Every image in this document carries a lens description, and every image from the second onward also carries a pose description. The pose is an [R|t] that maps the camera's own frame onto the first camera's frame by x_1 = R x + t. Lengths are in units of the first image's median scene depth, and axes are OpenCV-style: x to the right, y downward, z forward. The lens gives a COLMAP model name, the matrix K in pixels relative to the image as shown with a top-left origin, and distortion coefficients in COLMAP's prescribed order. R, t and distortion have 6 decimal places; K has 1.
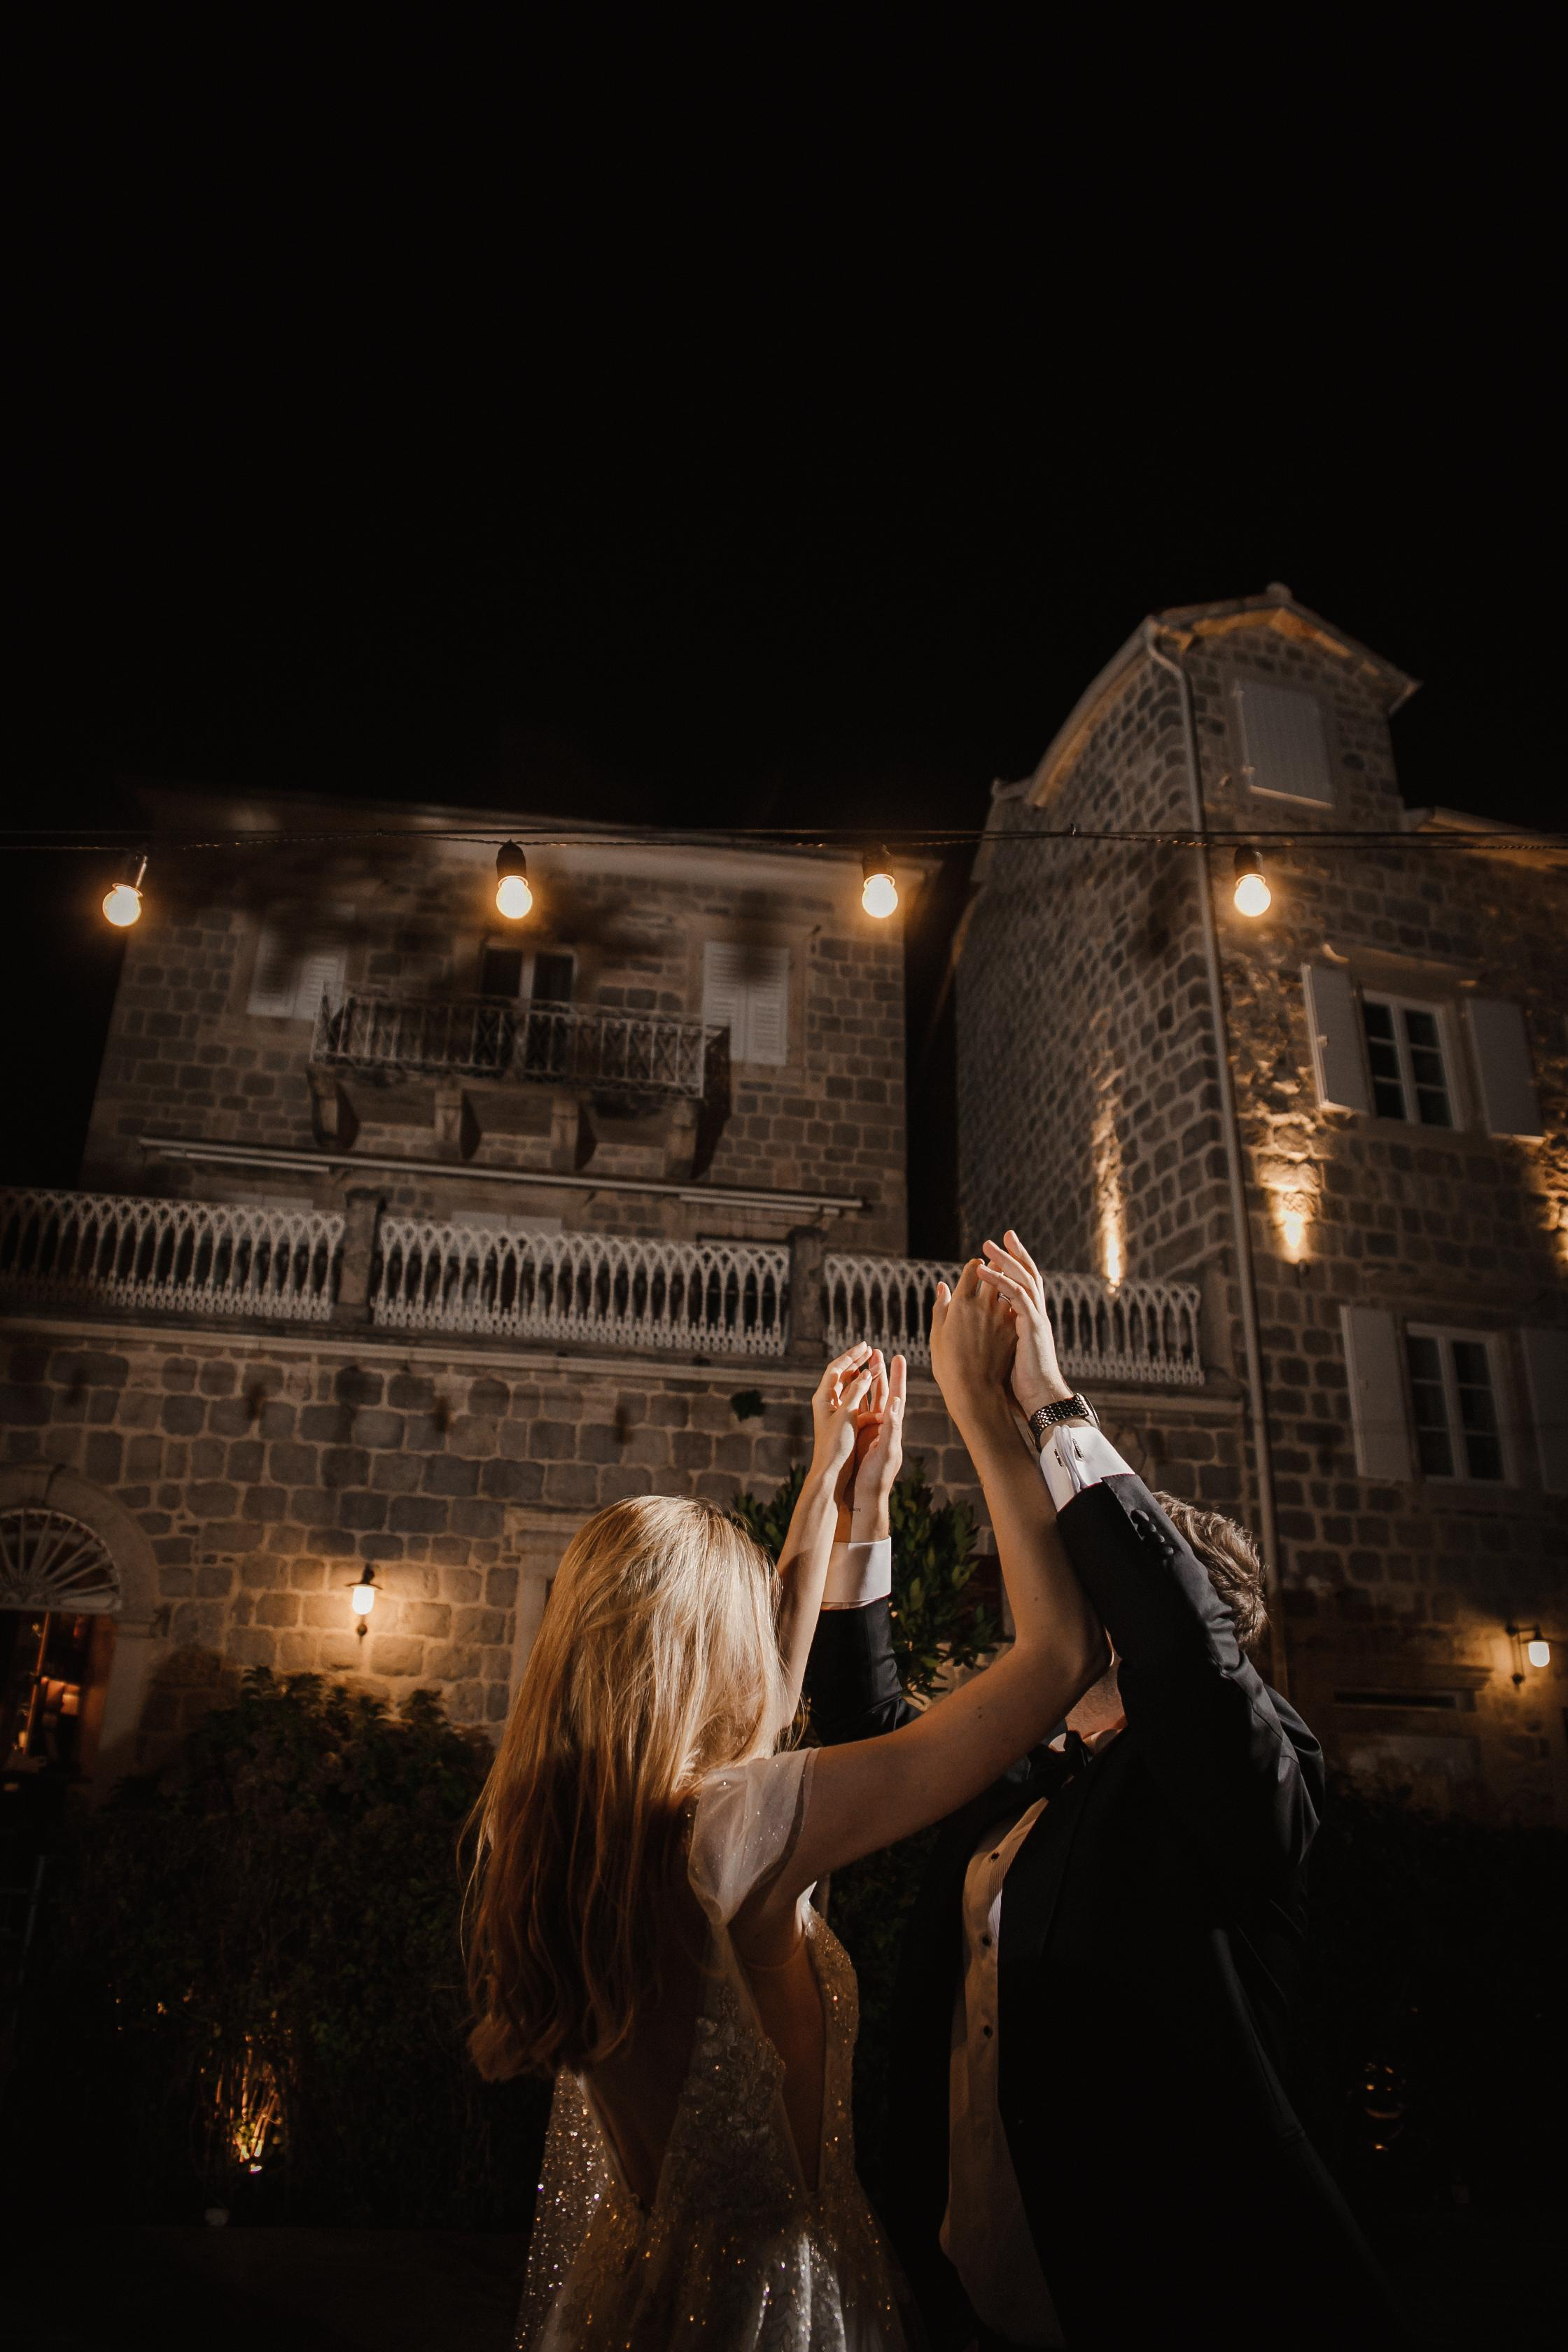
lens RADIAL K [[1598.3, 0, 775.2], [0, 1598.3, 1178.3], [0, 0, 1]] dist [-0.124830, 0.105212]
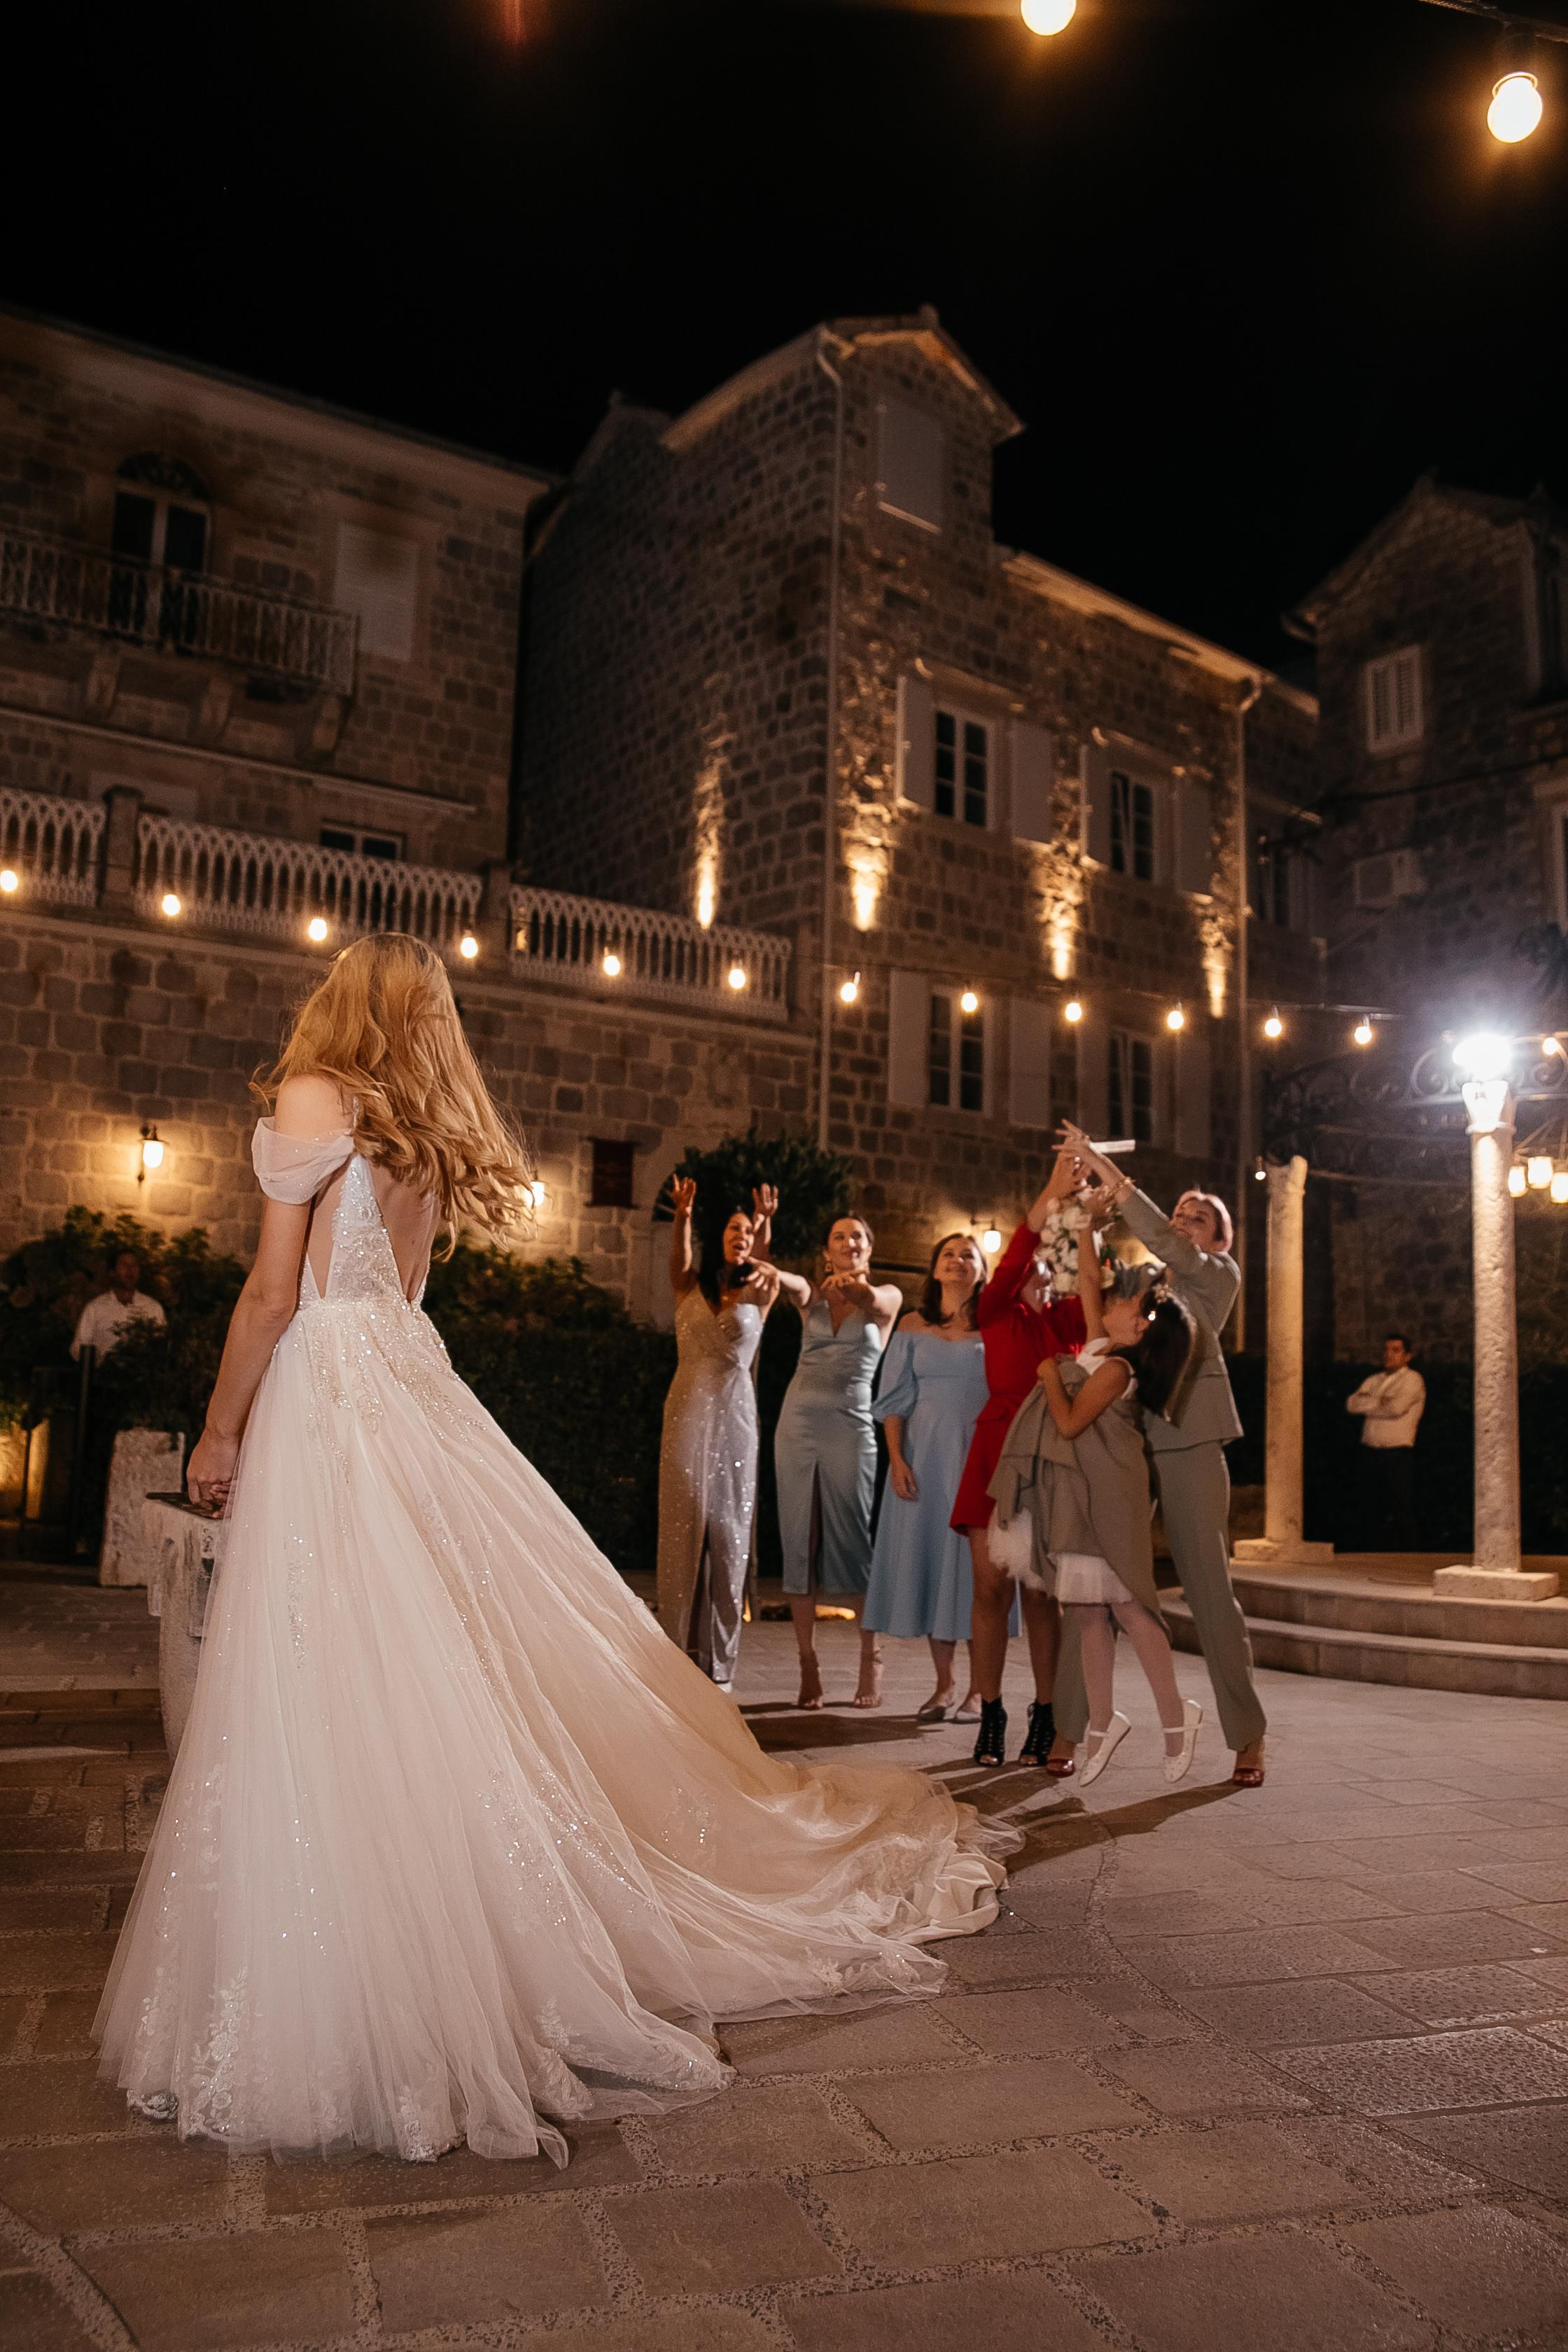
lens RADIAL K [[1800.8, 0, 784.0], [0, 1800.8, 1176.0], [0, 0, 1]] dist [-0.114454, 0.108037]
pose [[0.918175, 0.054357, 0.392428, -0.267213], [-0.161300, 0.956017, 0.244976, -0.095046], [-0.361852, -0.288230, 0.886559, -0.287785]]
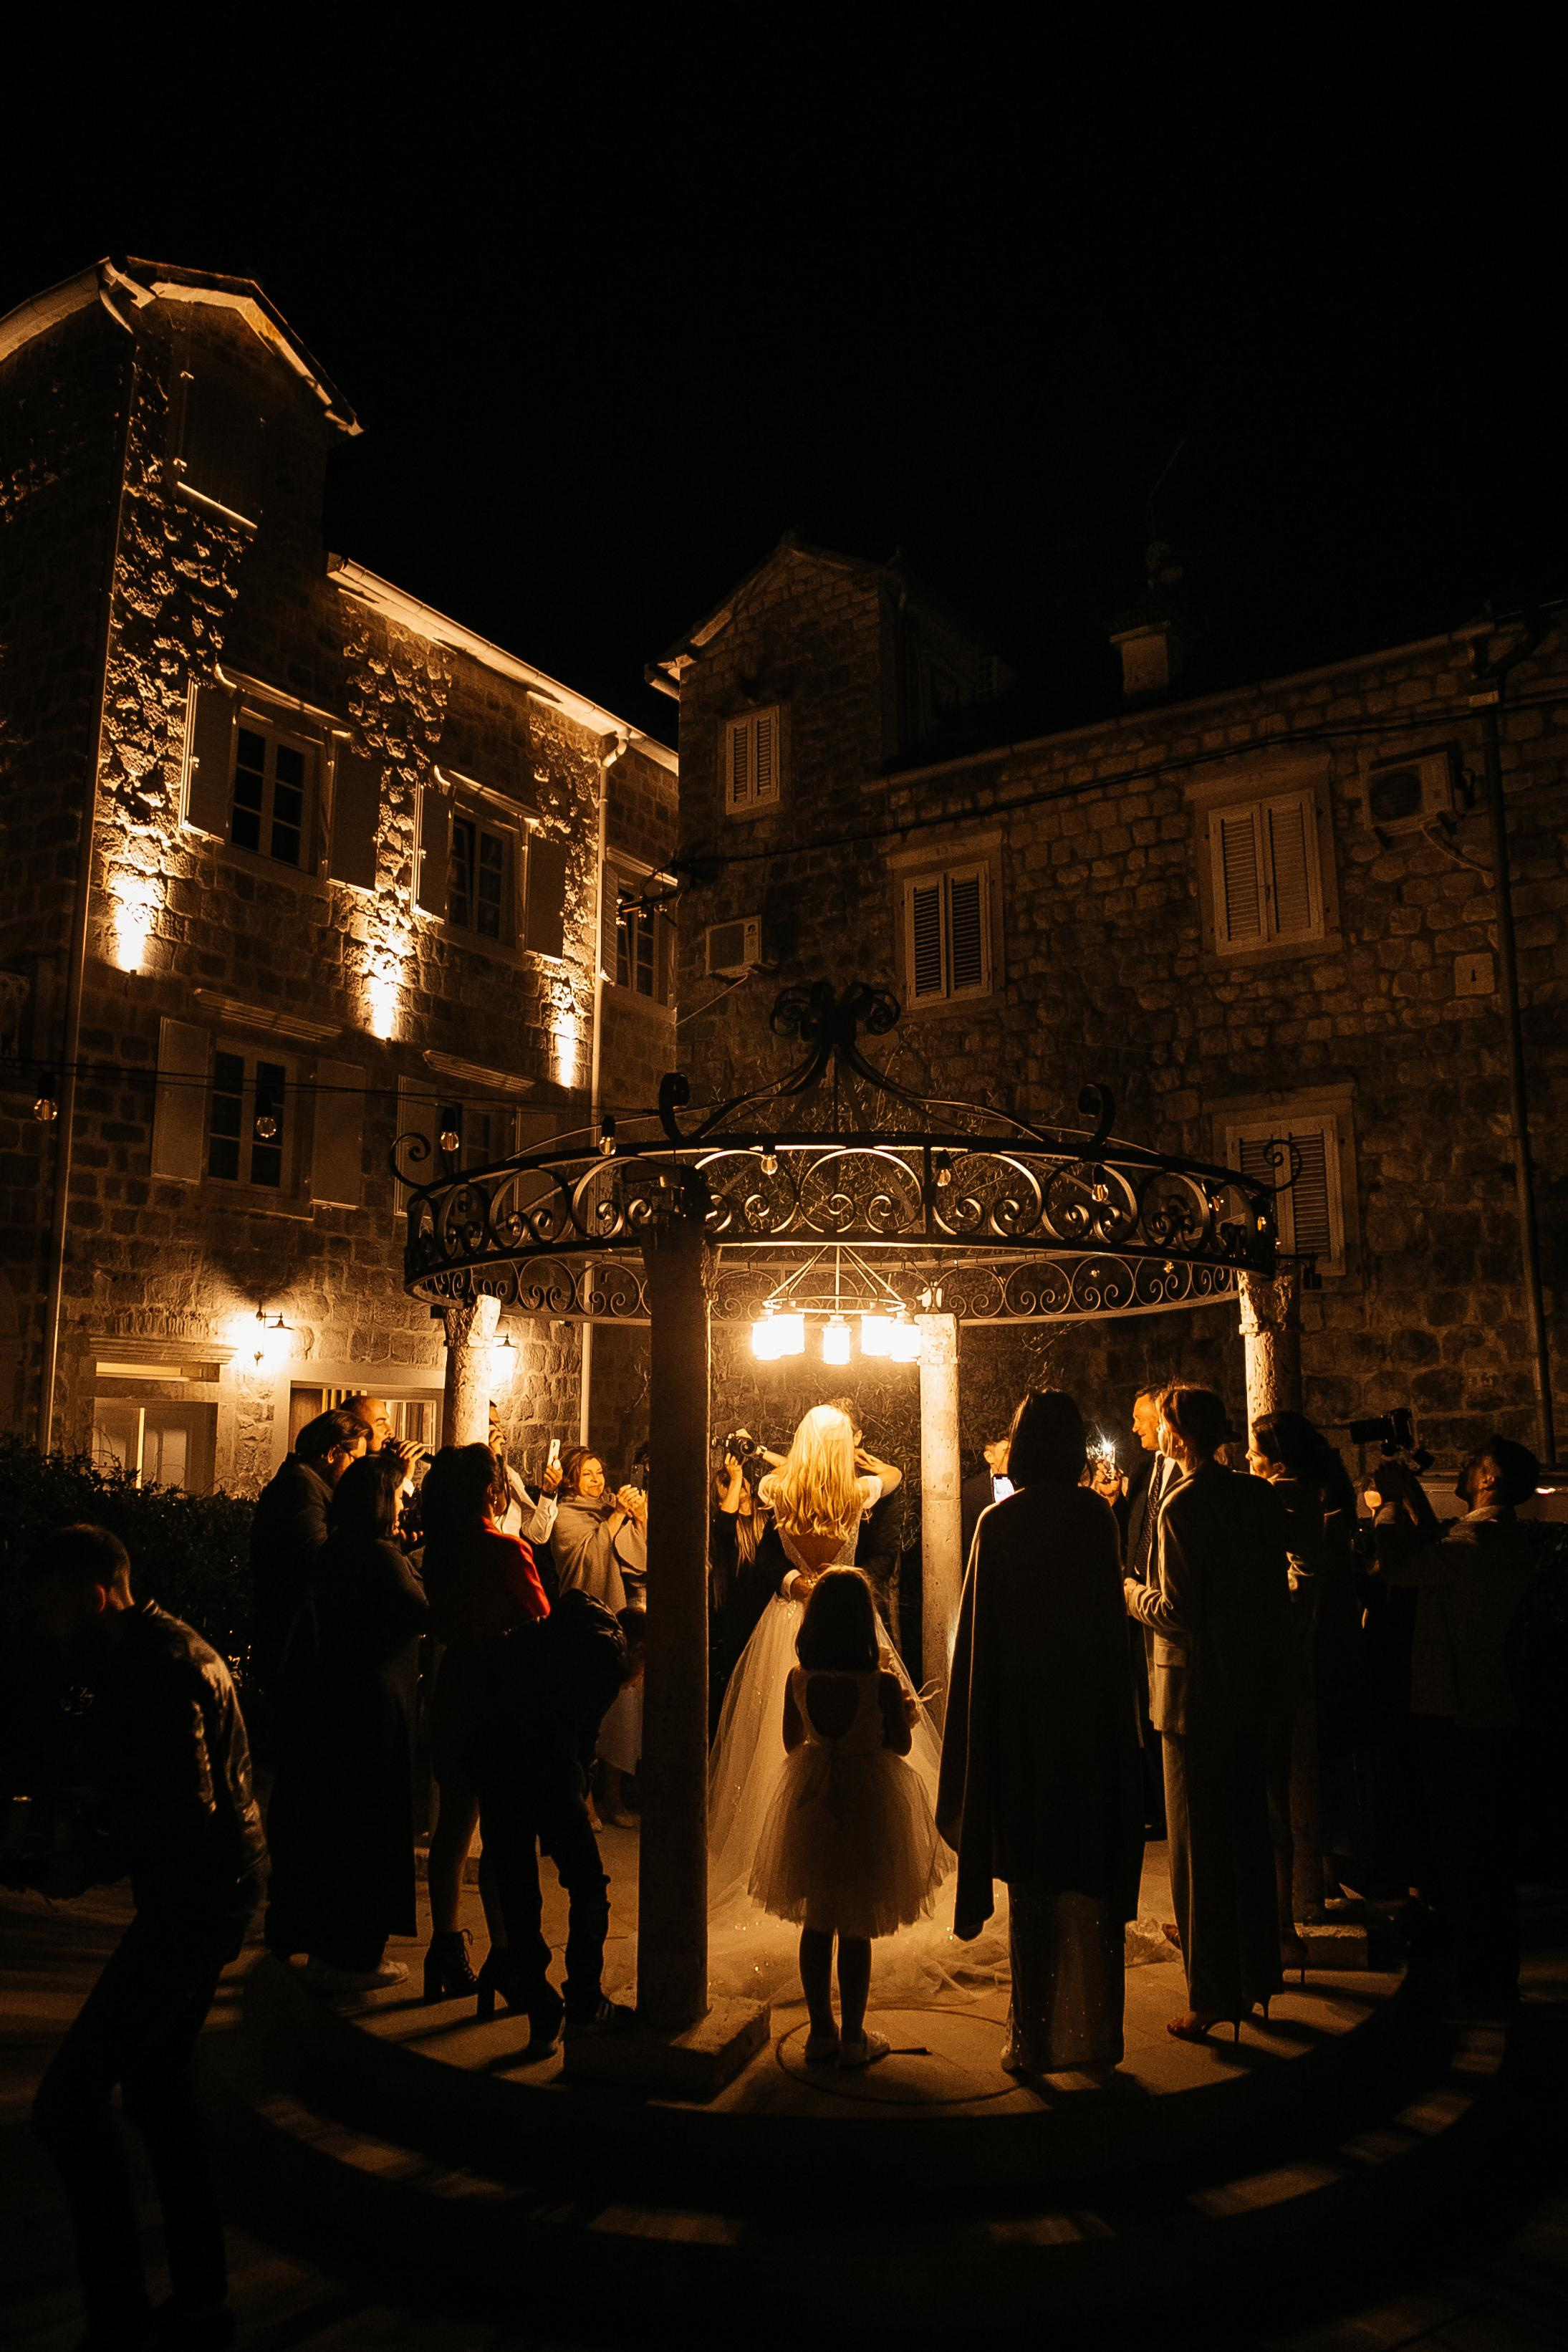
lens RADIAL K [[1598.2, 0, 775.2], [0, 1598.2, 1178.3], [0, 0, 1]] dist [-0.124830, 0.105212]
pose [[0.754691, 0.080832, 0.651082, -0.016075], [-0.241219, 0.957059, 0.160786, -0.084323], [-0.610127, -0.278397, 0.741782, -0.083822]]
